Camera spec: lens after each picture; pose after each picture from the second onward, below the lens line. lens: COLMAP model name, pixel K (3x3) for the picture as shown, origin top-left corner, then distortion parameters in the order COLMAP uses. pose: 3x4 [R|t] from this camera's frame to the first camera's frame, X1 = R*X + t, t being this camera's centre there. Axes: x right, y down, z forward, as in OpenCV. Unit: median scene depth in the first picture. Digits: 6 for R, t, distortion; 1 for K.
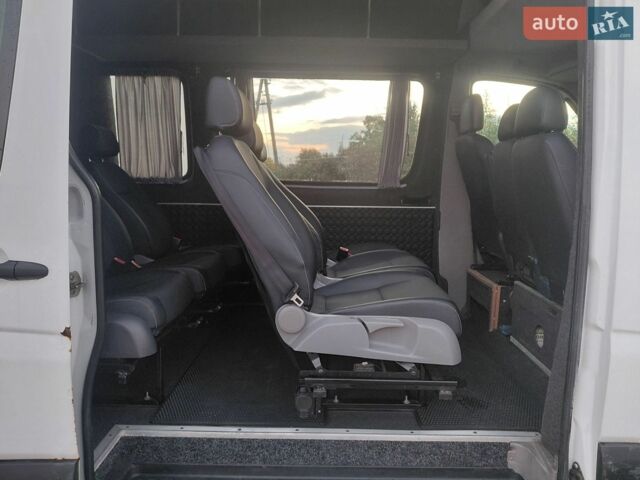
lens RADIAL K [[460.4, 0, 319.2], [0, 460.4, 239.7], [0, 0, 1]] dist [0.045386, -0.006491]
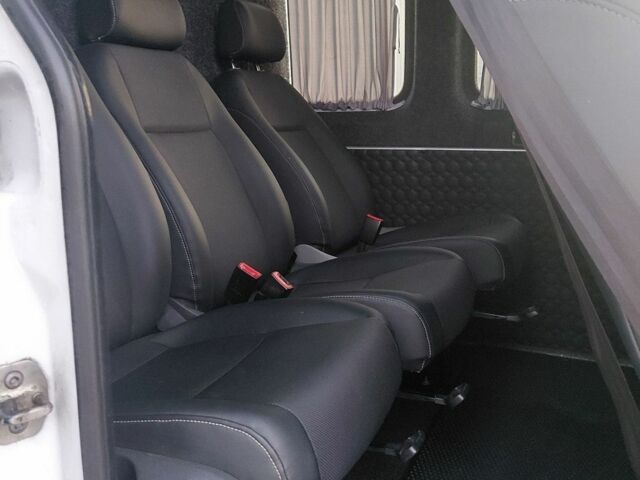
lens RADIAL K [[598.2, 0, 319.8], [0, 598.2, 274.3], [0, 0, 1]] dist [0.076246, -0.002927]
pose [[0.917545, 0.078540, -0.389799, -0.148098], [-0.031458, 0.991564, 0.125739, -0.030077], [0.396386, -0.103109, 0.912276, 0.533111]]
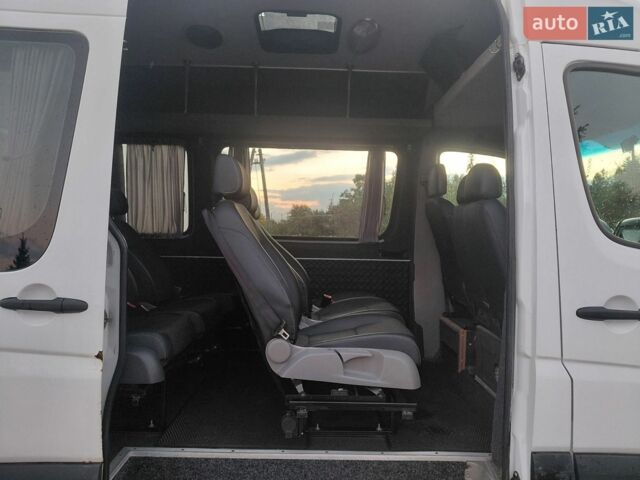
lens RADIAL K [[460.4, 0, 319.2], [0, 460.4, 239.7], [0, 0, 1]] dist [0.045386, -0.006491]
pose [[0.999806, 0.004180, 0.019263, 0.016197], [-0.001846, 0.992814, -0.119657, 0.023787], [-0.019624, 0.119598, 0.992628, -0.187549]]
